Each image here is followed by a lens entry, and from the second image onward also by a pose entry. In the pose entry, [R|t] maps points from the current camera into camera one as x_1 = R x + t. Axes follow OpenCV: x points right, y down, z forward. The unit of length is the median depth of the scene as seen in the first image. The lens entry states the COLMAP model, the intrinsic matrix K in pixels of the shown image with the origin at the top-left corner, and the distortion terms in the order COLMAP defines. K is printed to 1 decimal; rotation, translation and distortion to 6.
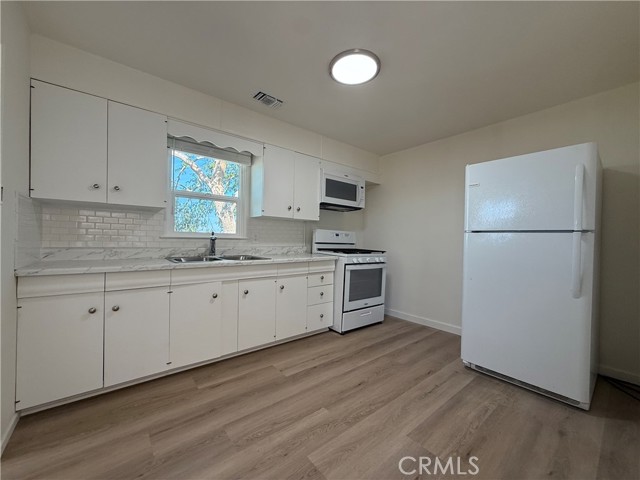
lens RADIAL K [[256.7, 0, 316.7], [0, 256.7, 240.2], [0, 0, 1]] dist [-0.000842, 0.000456]
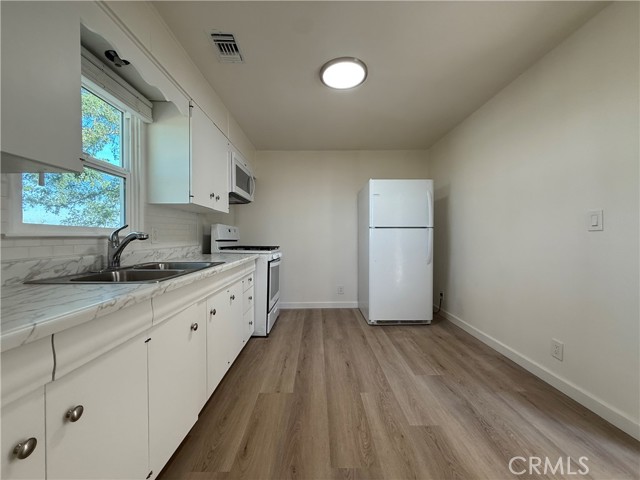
lens RADIAL K [[256.7, 0, 319.3], [0, 256.7, 239.8], [0, 0, 1]] dist [-0.000842, 0.000456]
pose [[0.621596, -0.031323, 0.782712, -0.664177], [0.021671, 0.999505, 0.022788, -0.004022], [-0.783038, 0.002797, 0.621967, 0.353951]]
